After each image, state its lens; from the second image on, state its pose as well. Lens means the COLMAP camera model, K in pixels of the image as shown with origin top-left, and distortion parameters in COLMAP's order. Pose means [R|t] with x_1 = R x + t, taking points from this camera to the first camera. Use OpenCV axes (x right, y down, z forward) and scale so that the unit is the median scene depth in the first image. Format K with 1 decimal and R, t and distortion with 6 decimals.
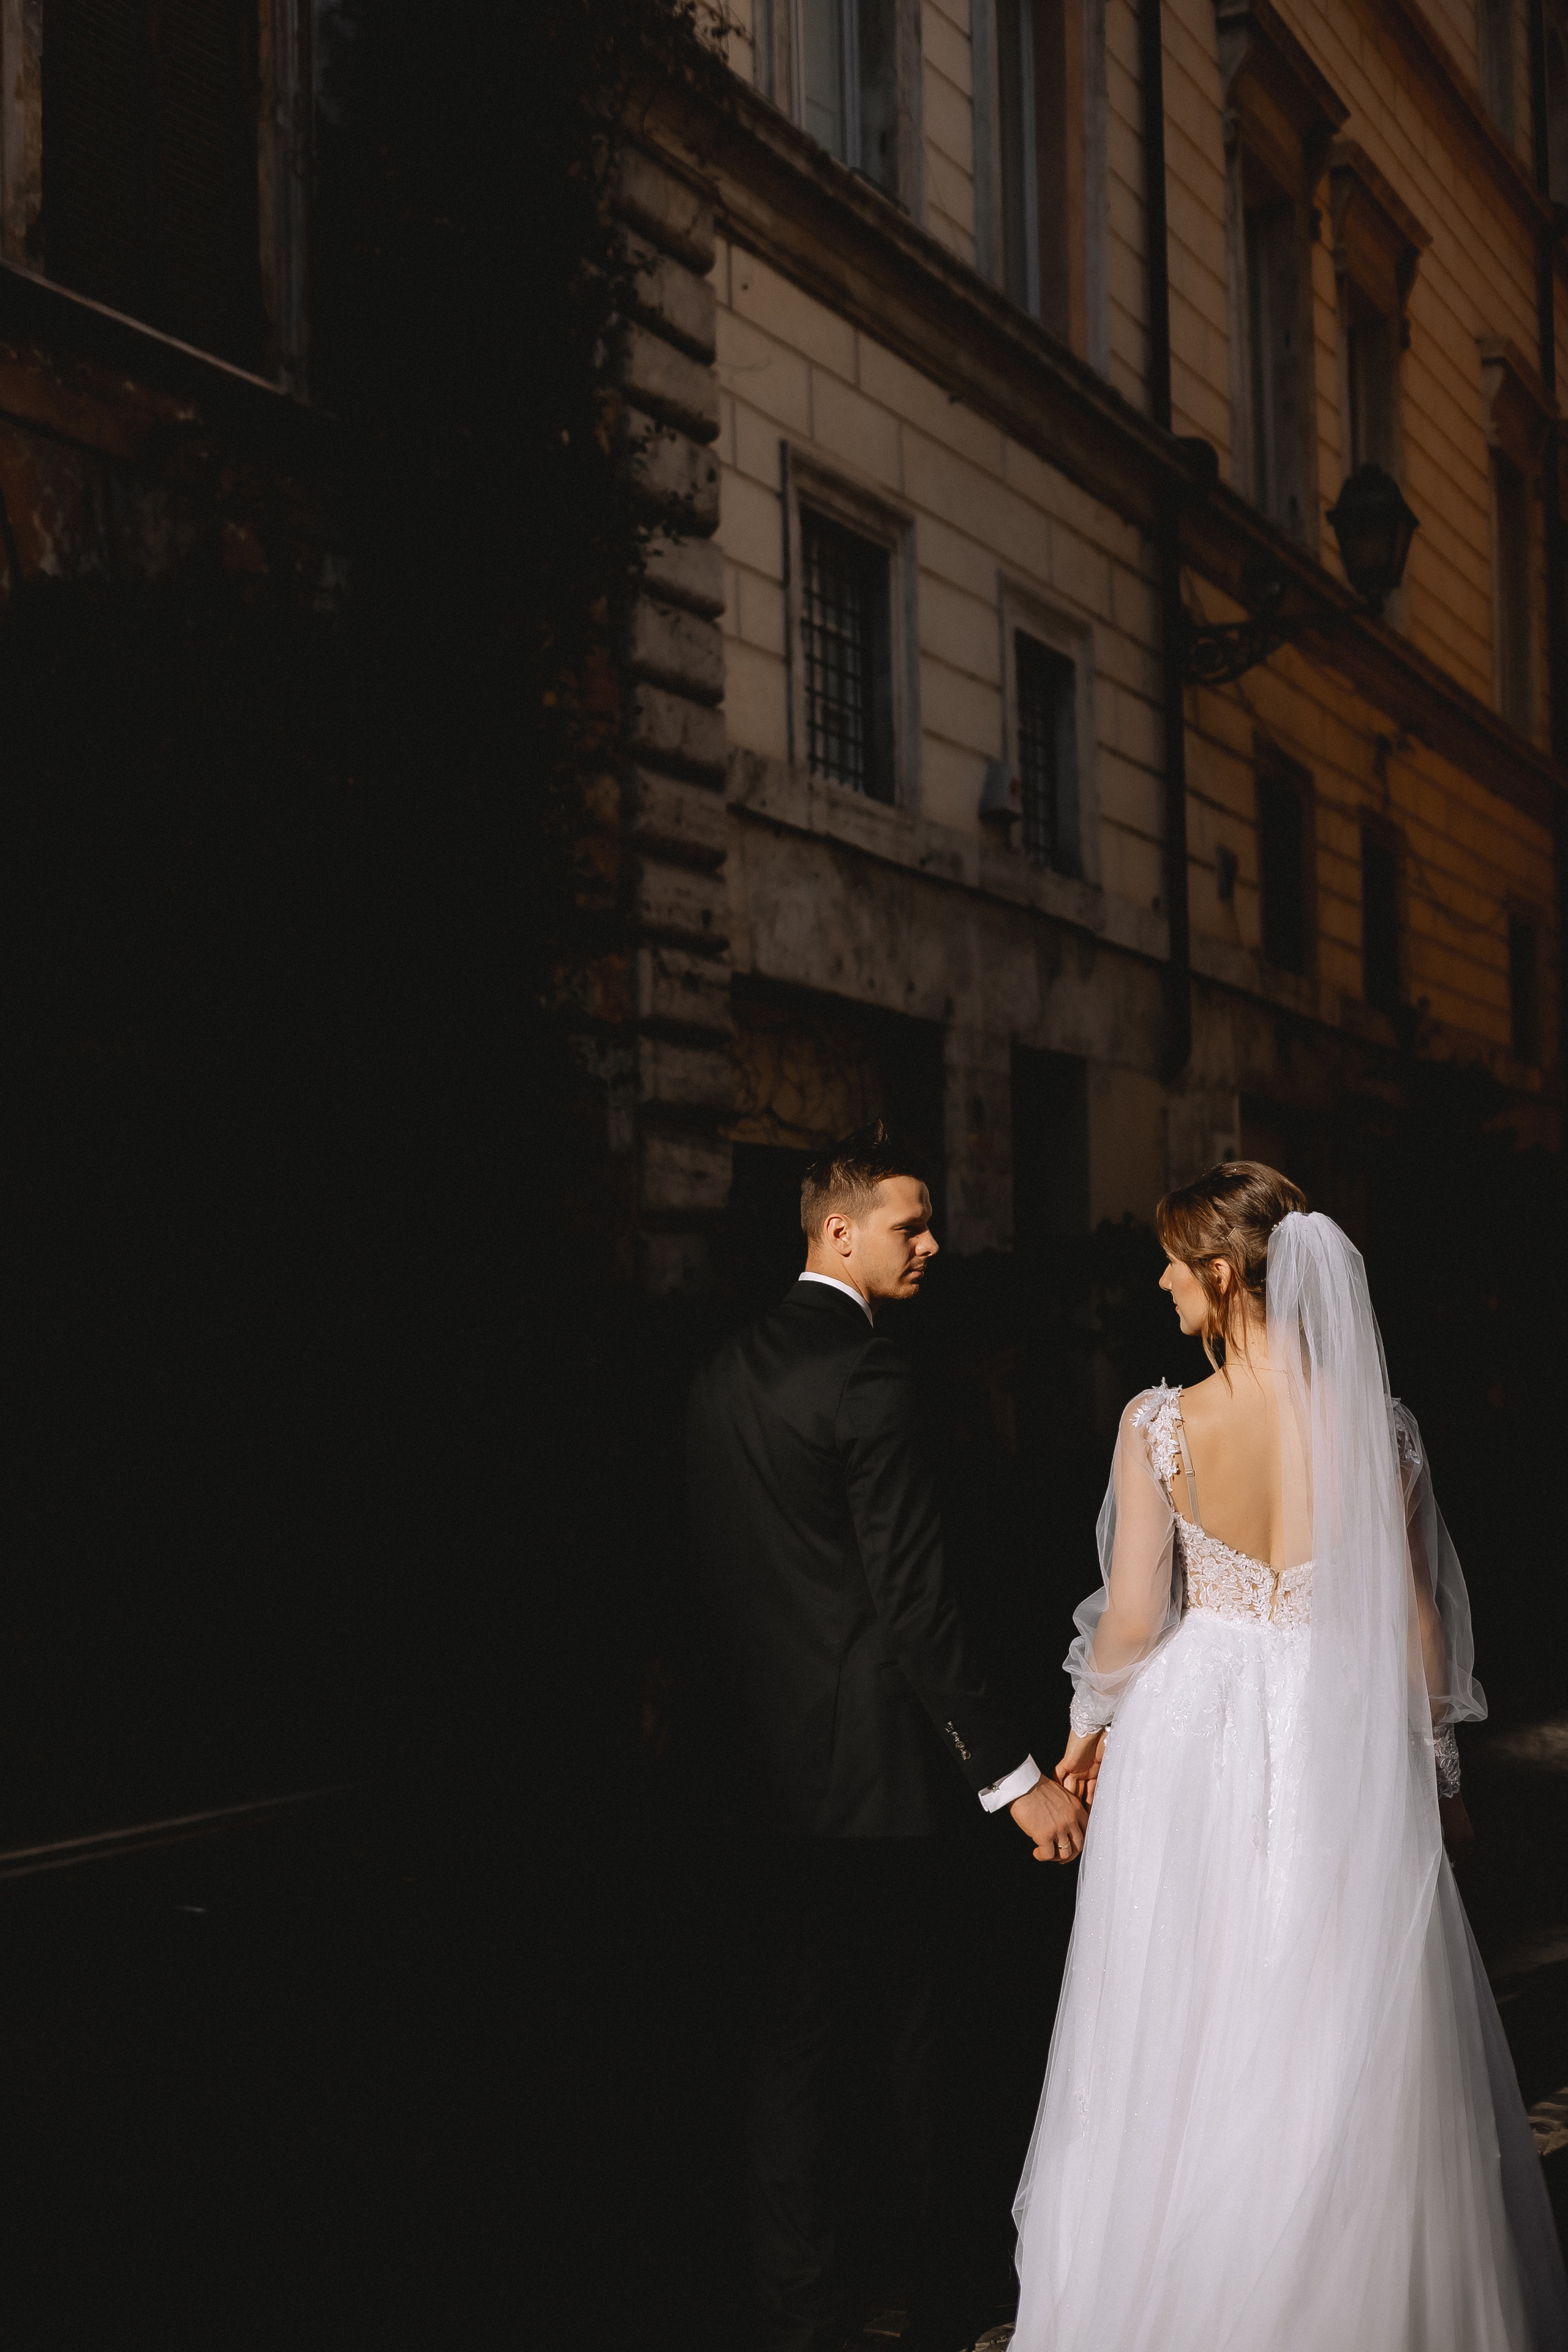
lens RADIAL K [[3322.4, 0, 784.3], [0, 3322.4, 1185.8], [0, 0, 1]] dist [-0.004519, 0.132015]
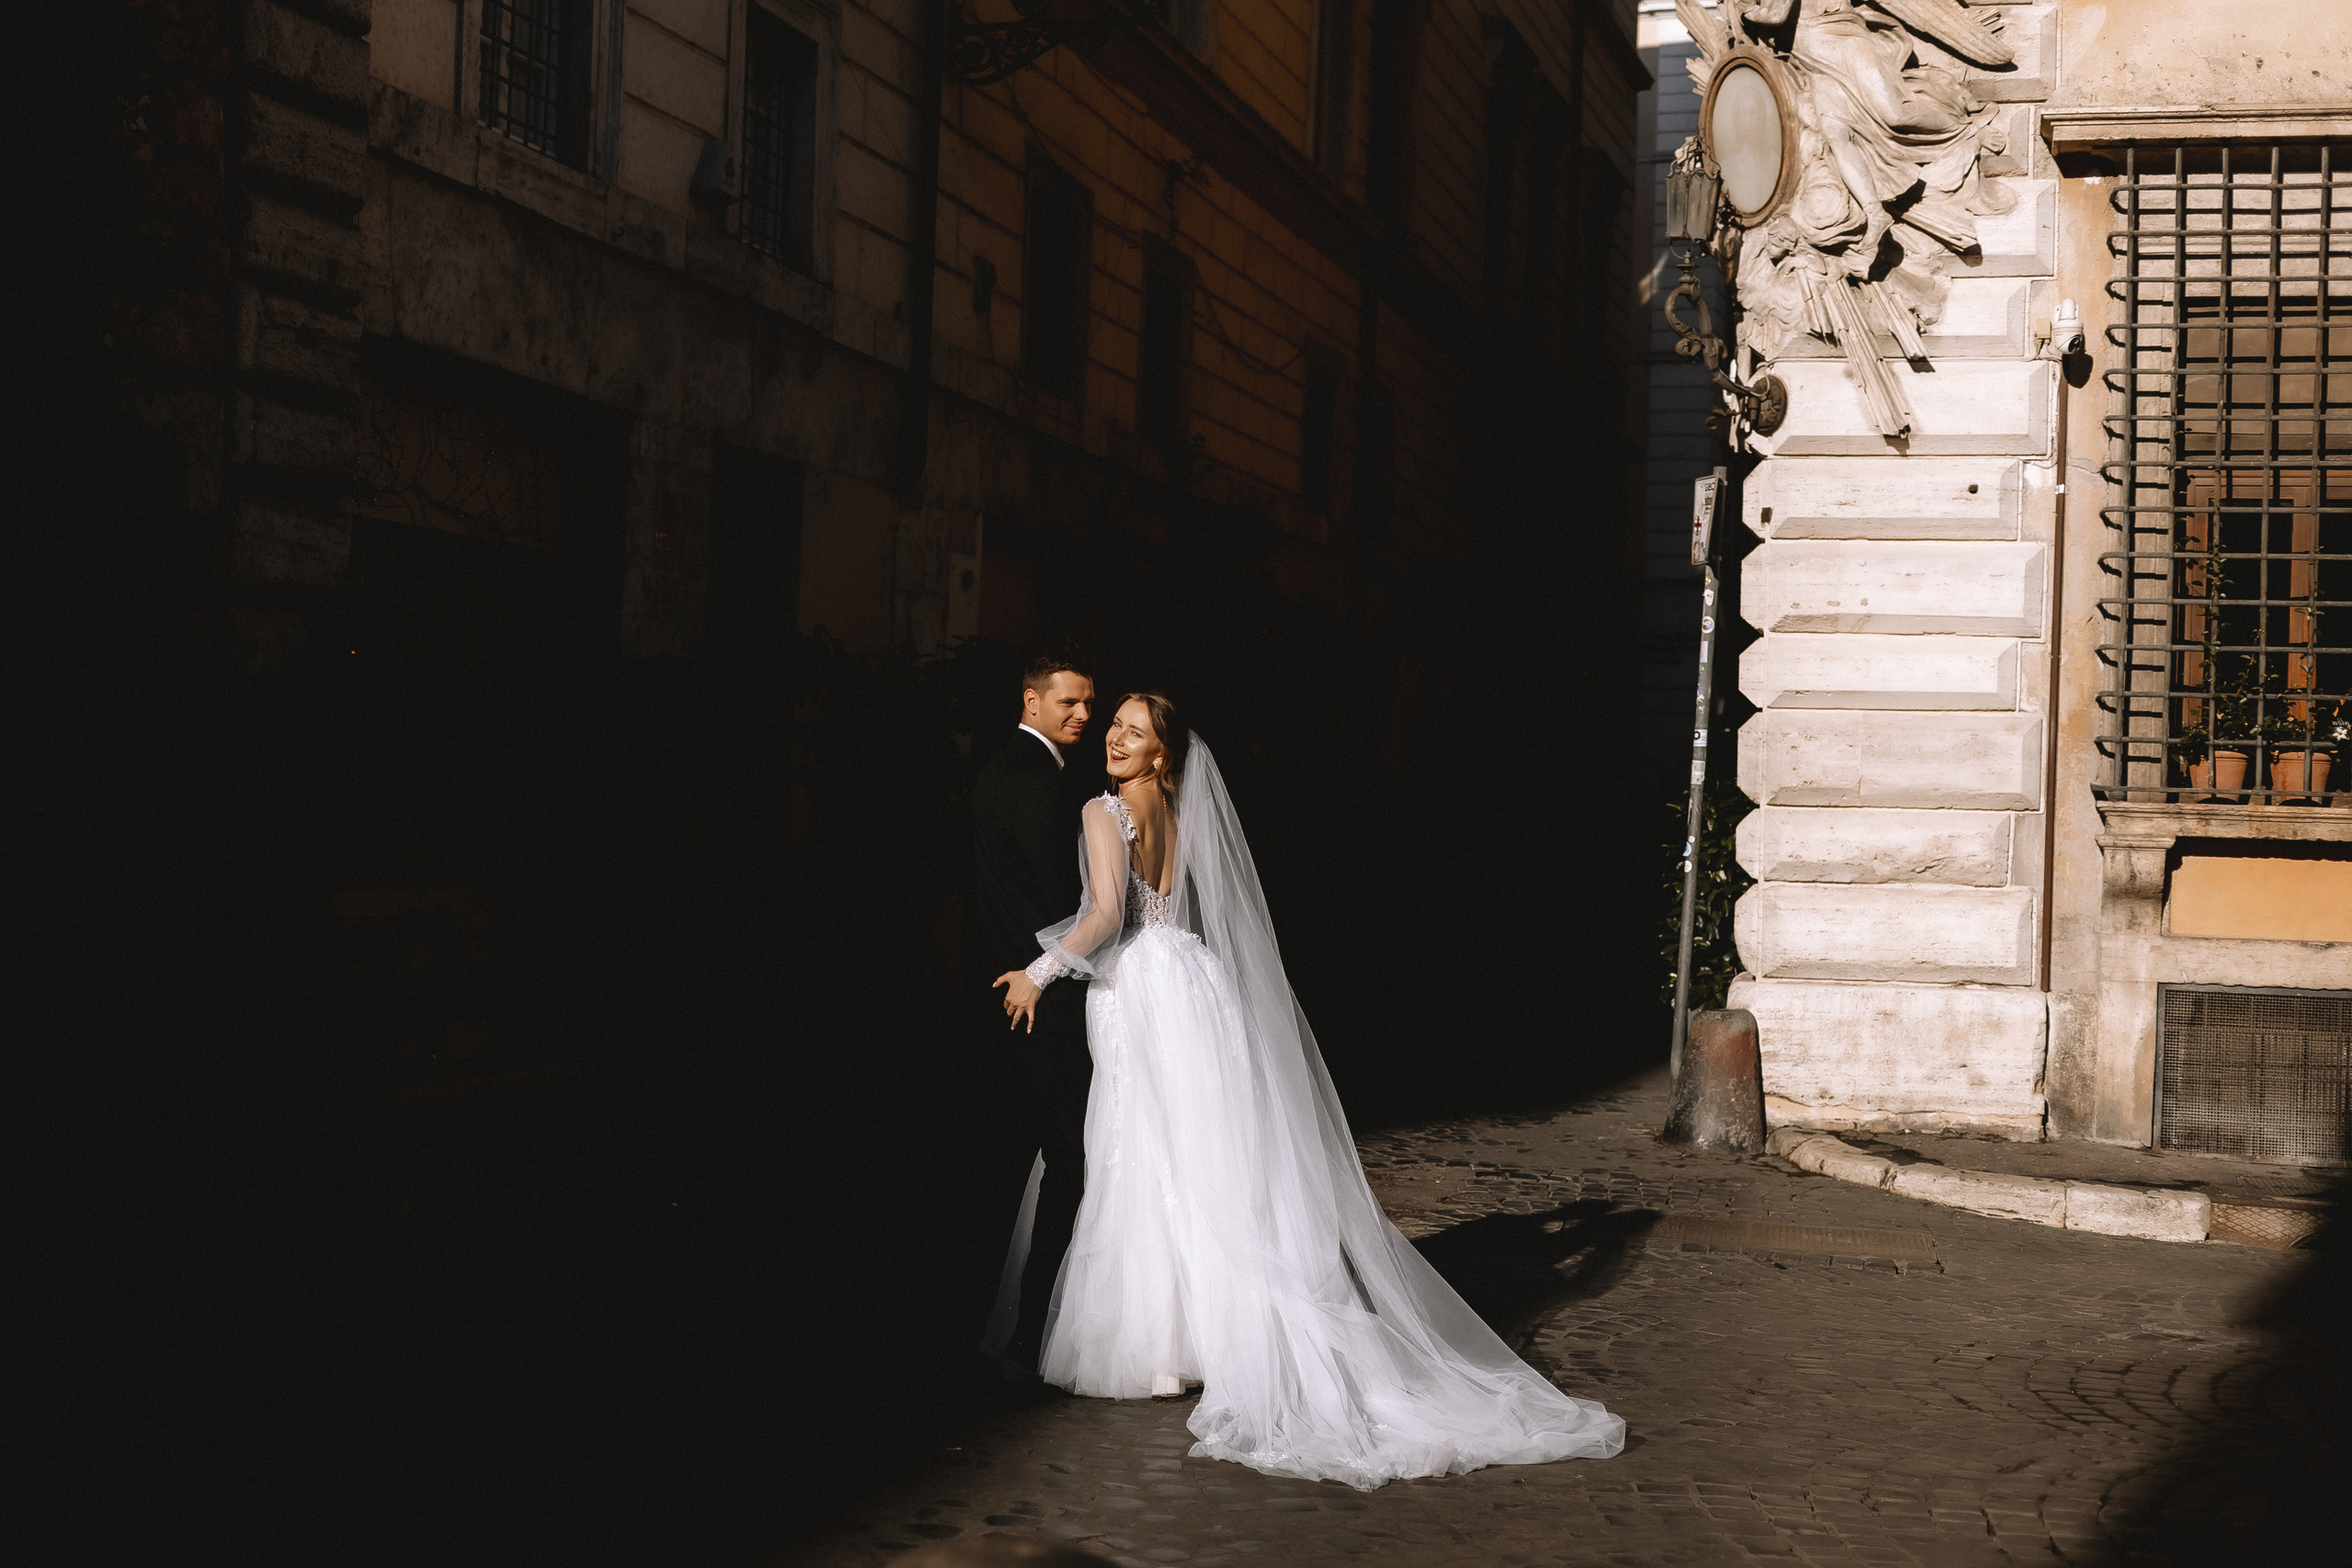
lens RADIAL K [[3301.8, 0, 1143.0], [0, 3301.8, 787.8], [0, 0, 1]] dist [-0.008130, 0.111927]
pose [[0.987877, 0.057605, 0.144155, 0.058883], [-0.064910, 0.996807, 0.046493, 0.004256], [-0.141017, -0.055287, 0.988462, 0.048288]]
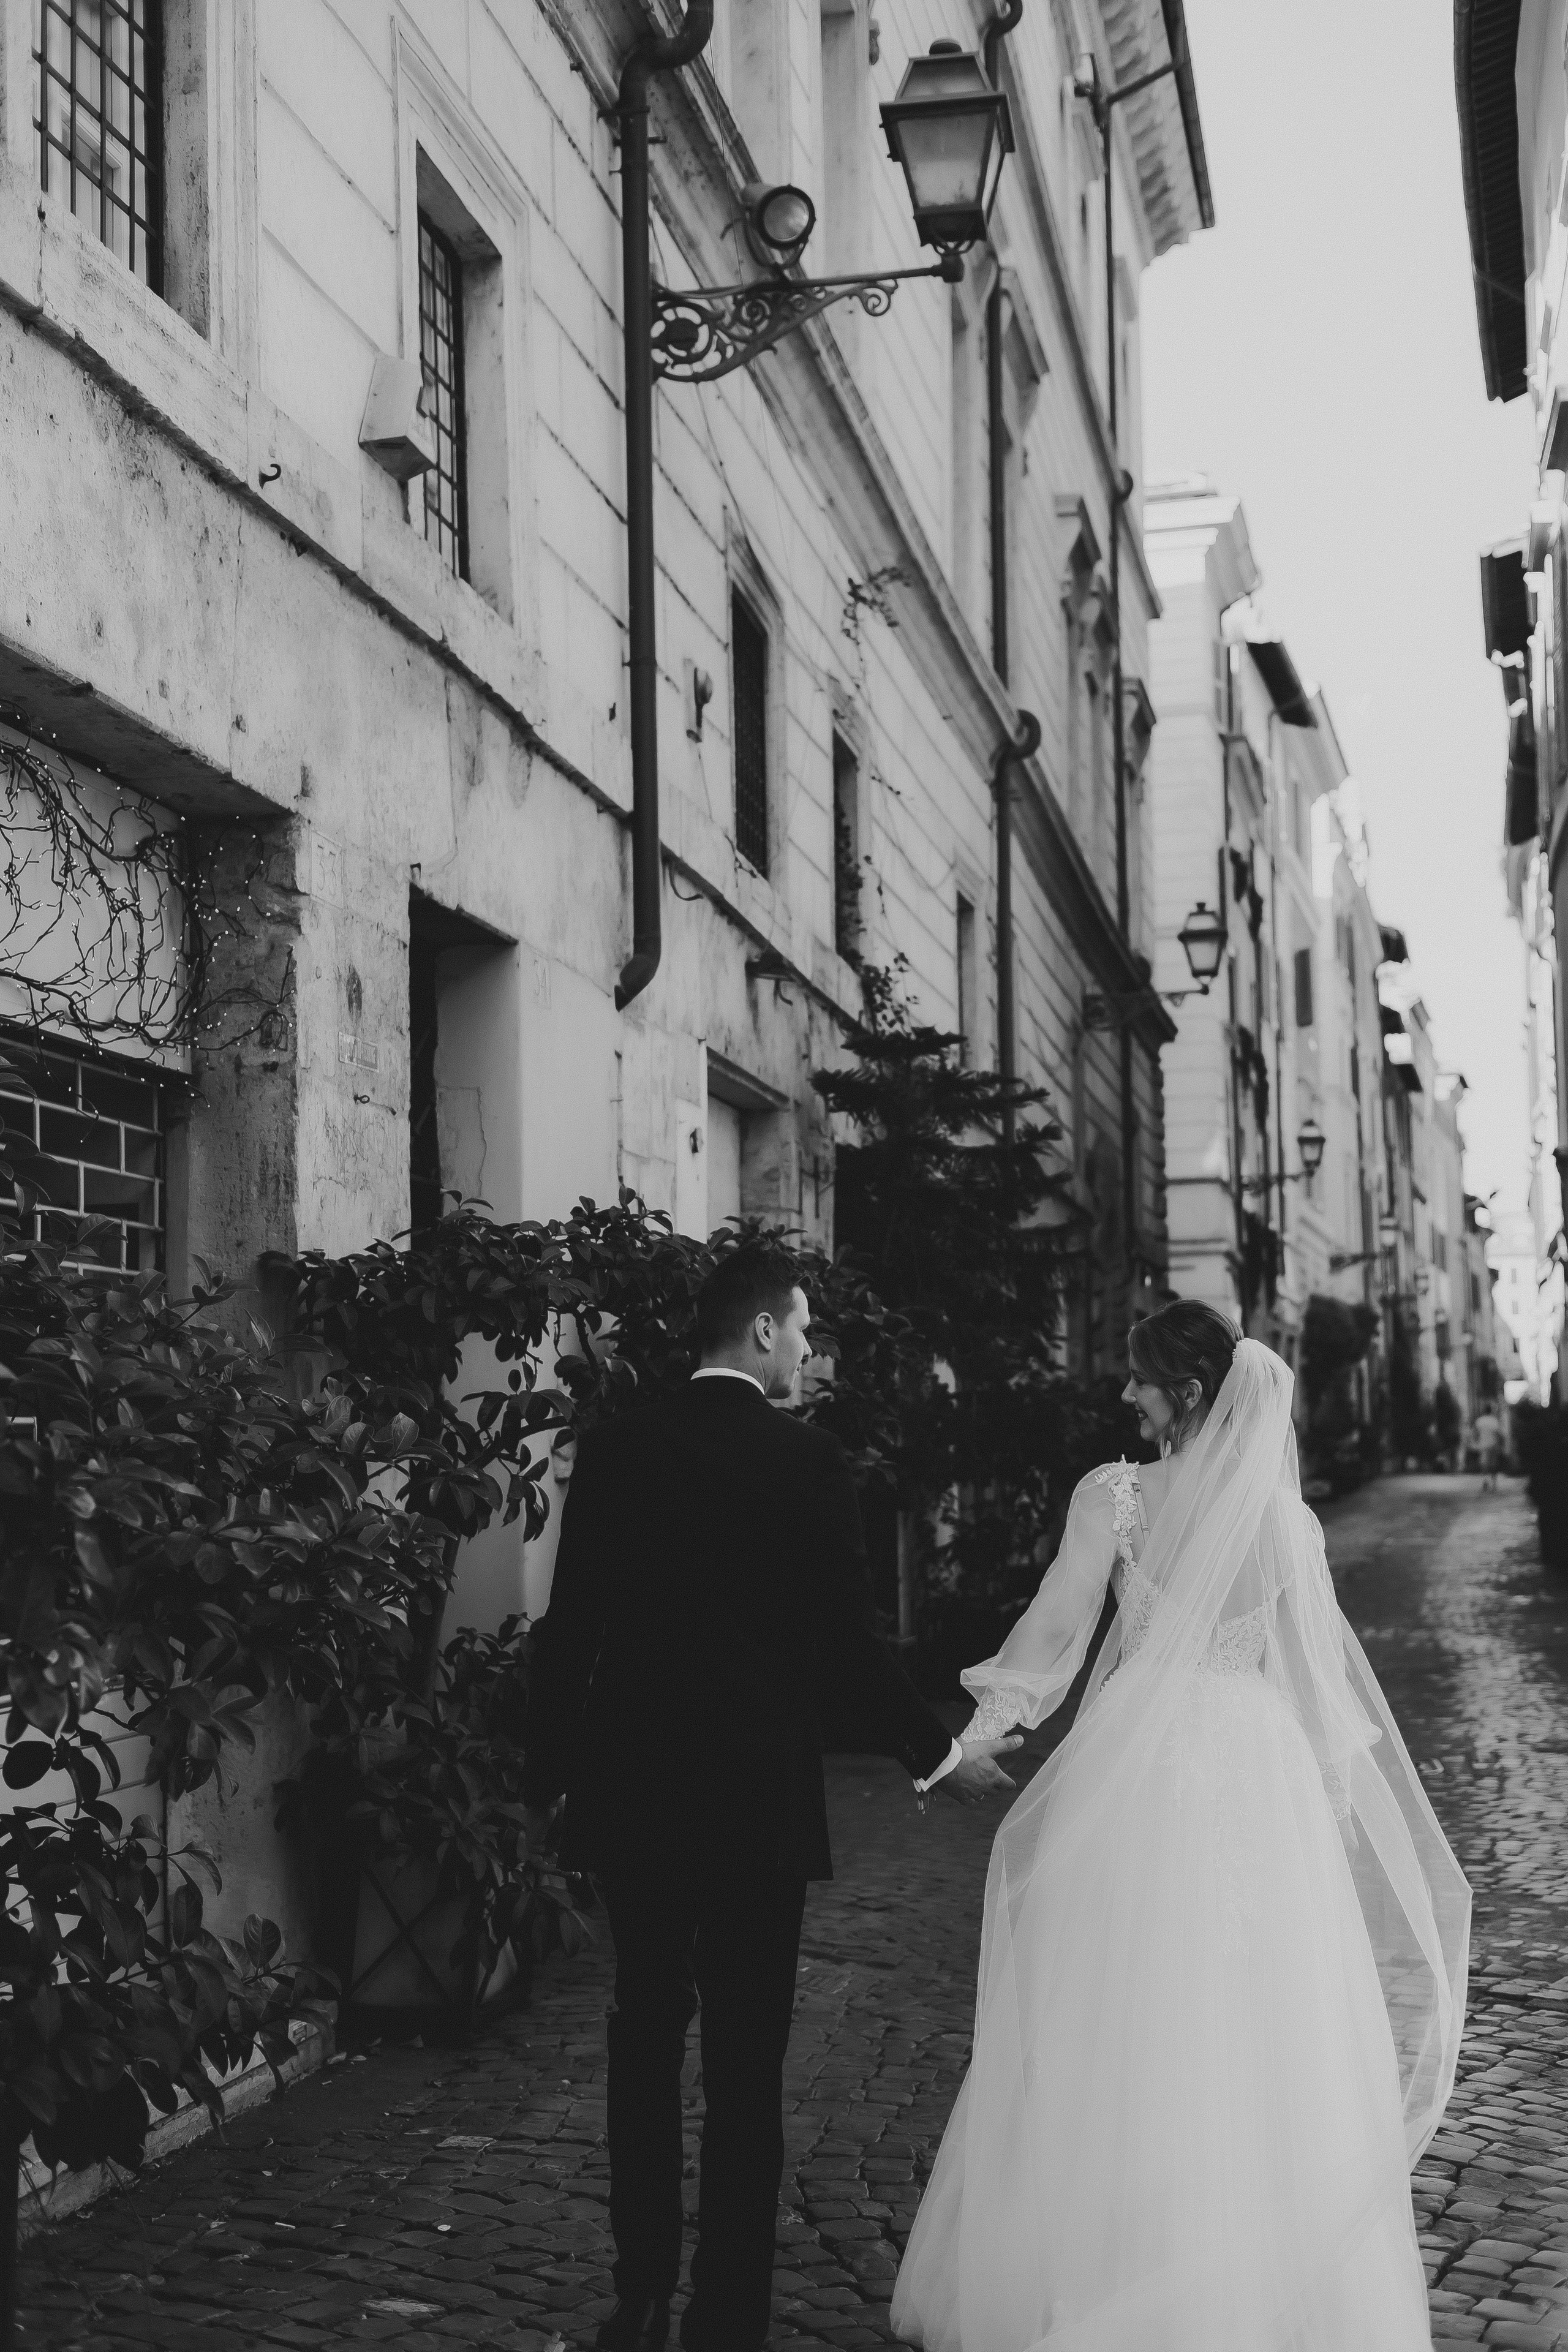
lens RADIAL K [[3243.5, 0, 777.3], [0, 3243.5, 1180.1], [0, 0, 1]] dist [0.369728, -1.274809]
pose [[0.971351, 0.022051, 0.236624, 0.000597], [-0.014334, 0.999309, -0.034283, 0.024059], [-0.237217, 0.029909, 0.970996, 0.458256]]
